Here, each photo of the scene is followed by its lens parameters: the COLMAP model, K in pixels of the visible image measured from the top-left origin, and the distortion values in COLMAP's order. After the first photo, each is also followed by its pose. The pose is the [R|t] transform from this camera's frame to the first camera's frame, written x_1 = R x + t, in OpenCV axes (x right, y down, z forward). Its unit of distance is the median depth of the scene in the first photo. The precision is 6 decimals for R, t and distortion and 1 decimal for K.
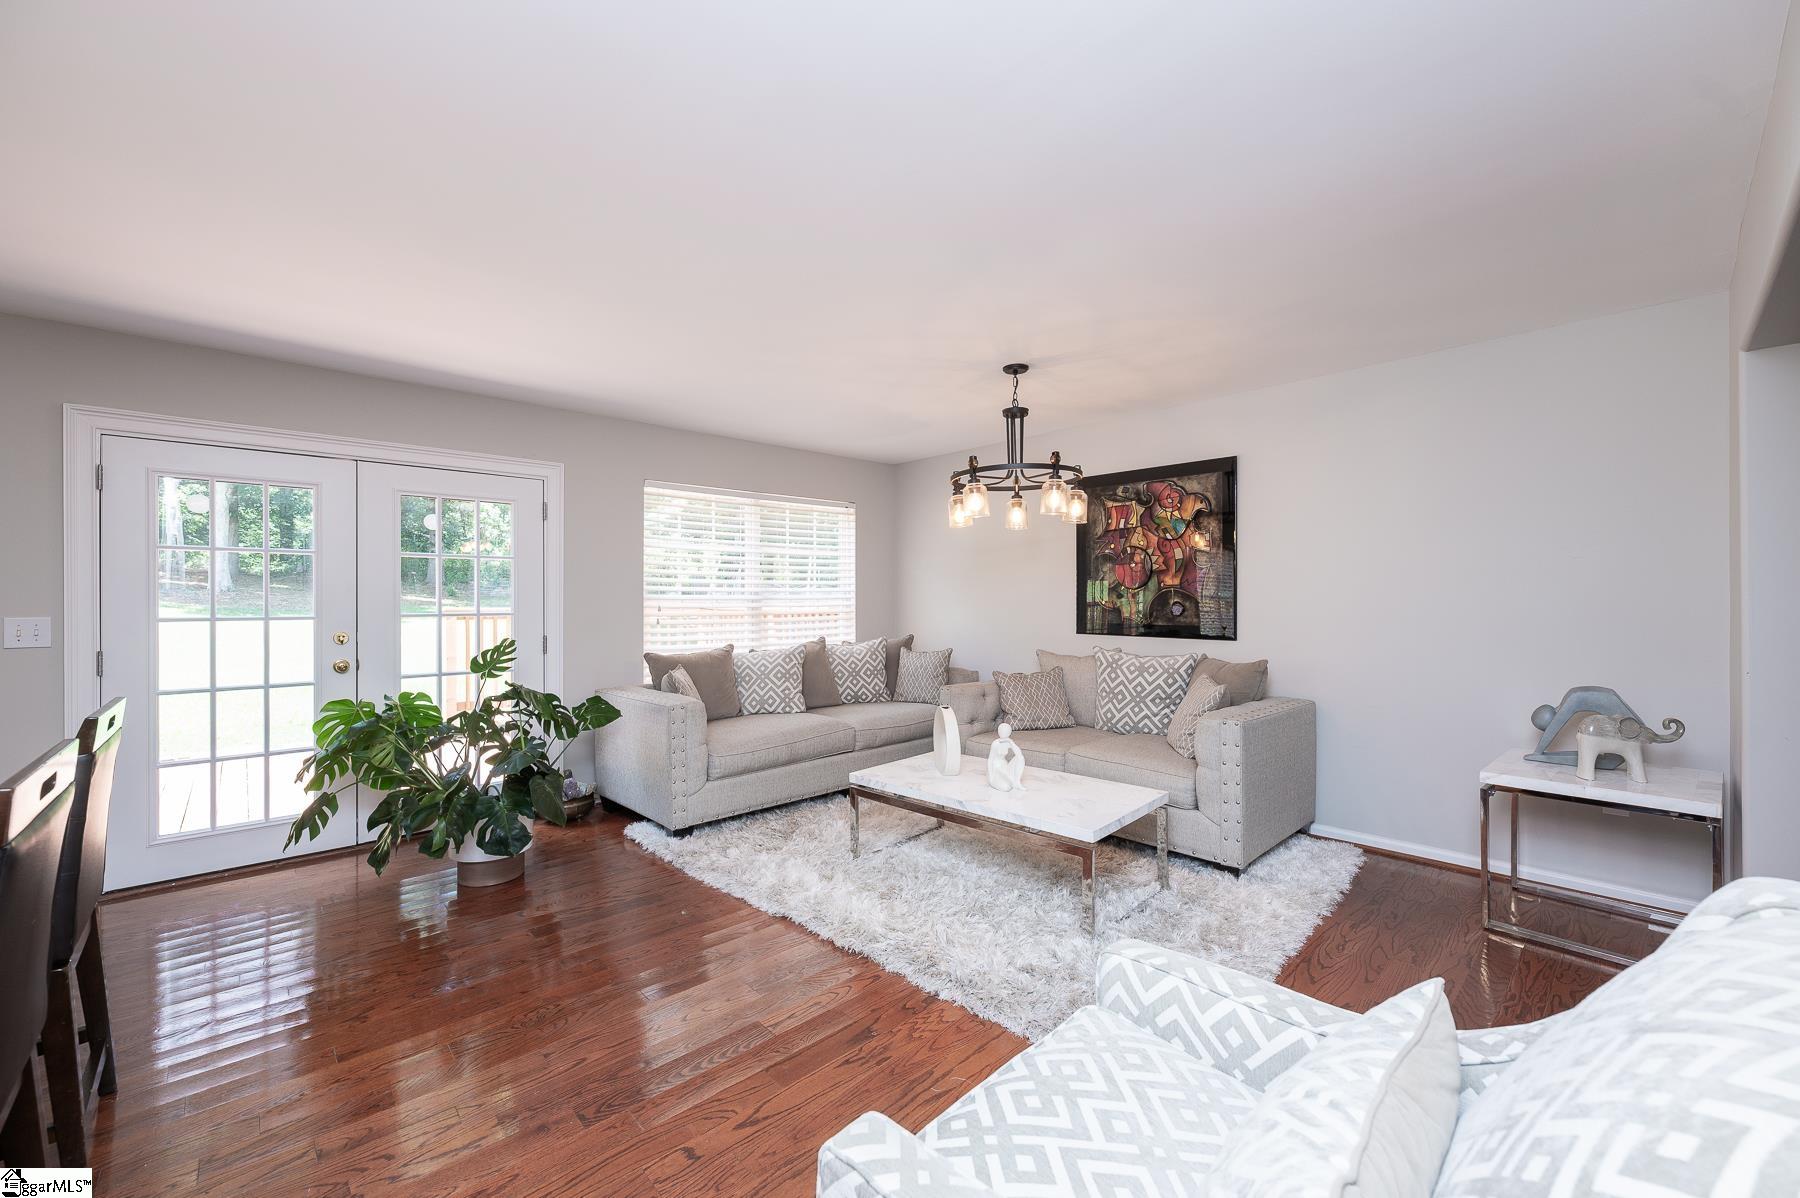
lens RADIAL K [[715.0, 0, 898.2], [0, 715.0, 601.5], [0, 0, 1]] dist [0.001292, -0.000145]
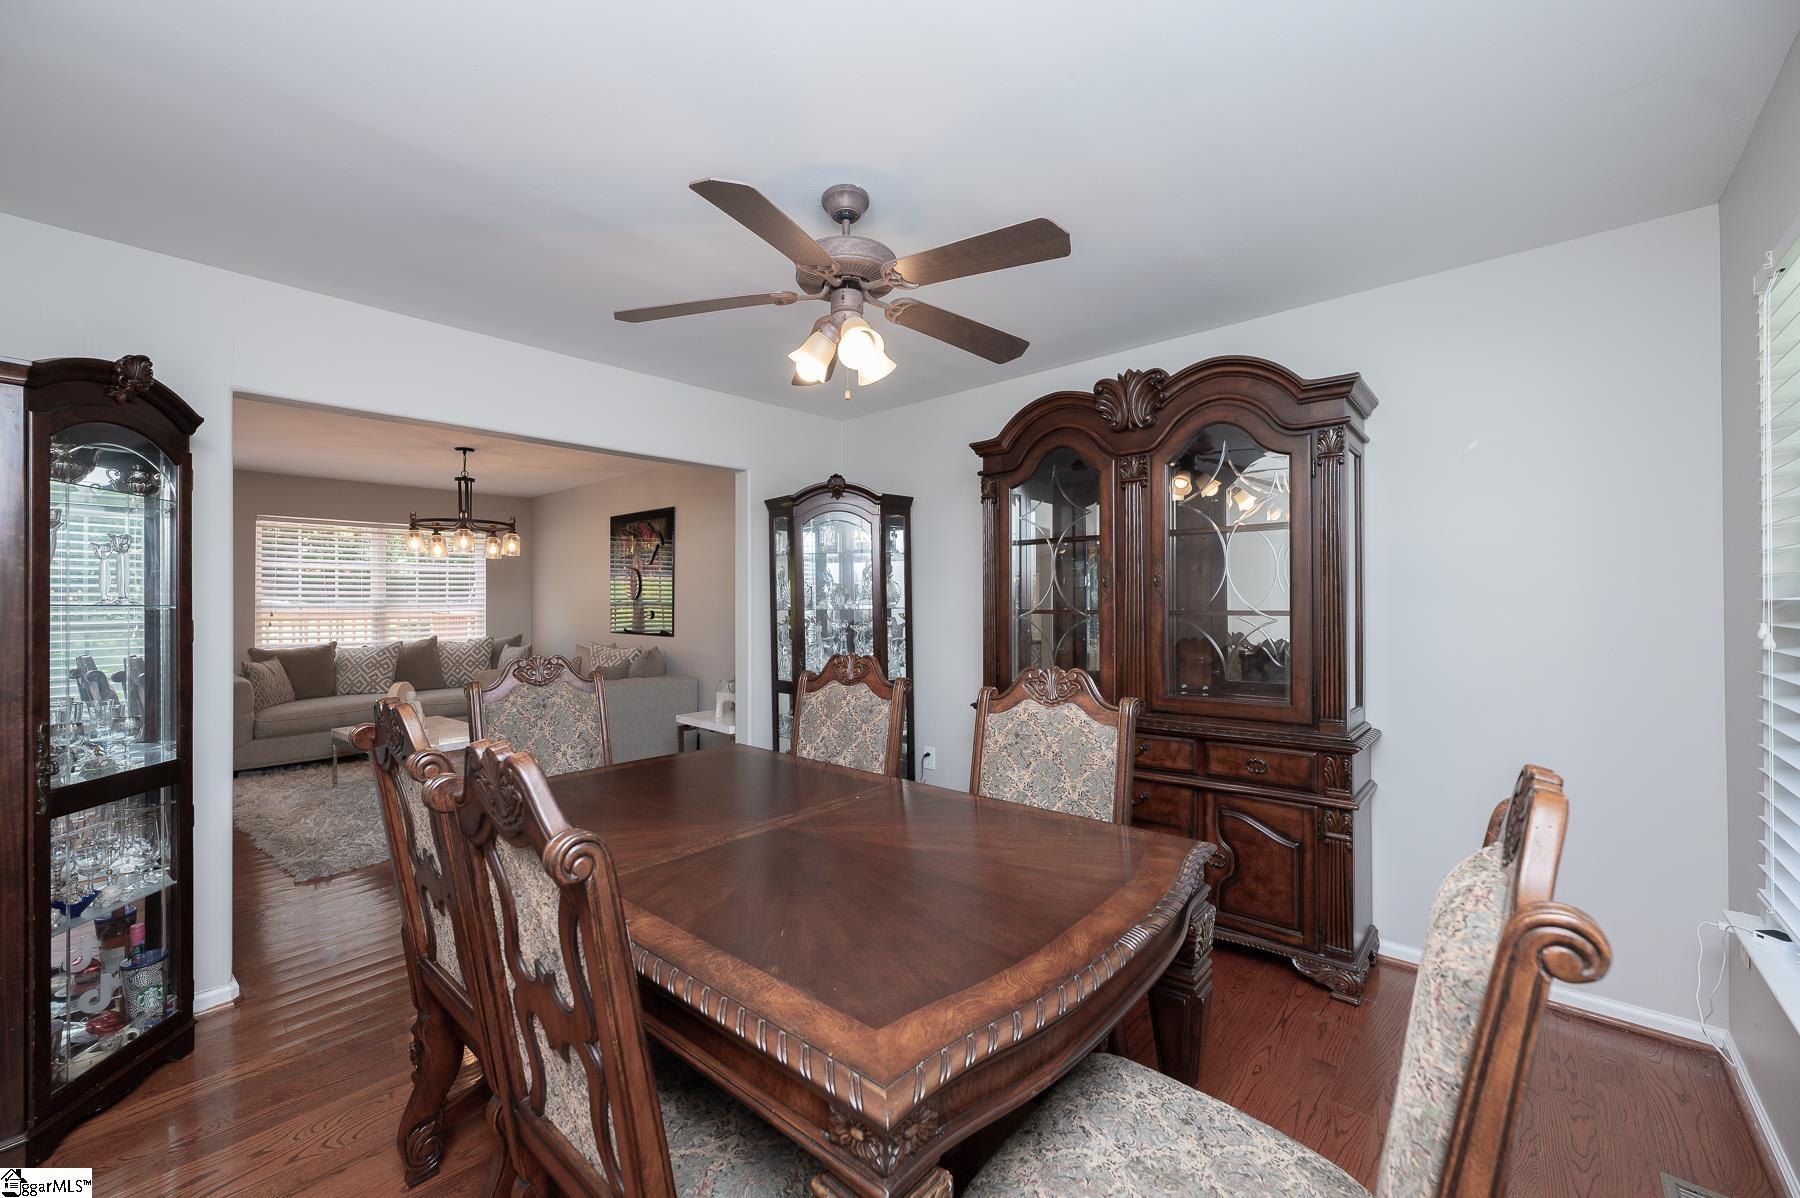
lens RADIAL K [[715.0, 0, 898.2], [0, 715.0, 601.5], [0, 0, 1]] dist [0.001292, -0.000145]
pose [[0.996854, 0.000992, 0.079248, 0.705358], [-0.000732, 0.999994, -0.003309, -0.009732], [-0.079250, 0.003241, 0.996849, -0.391182]]
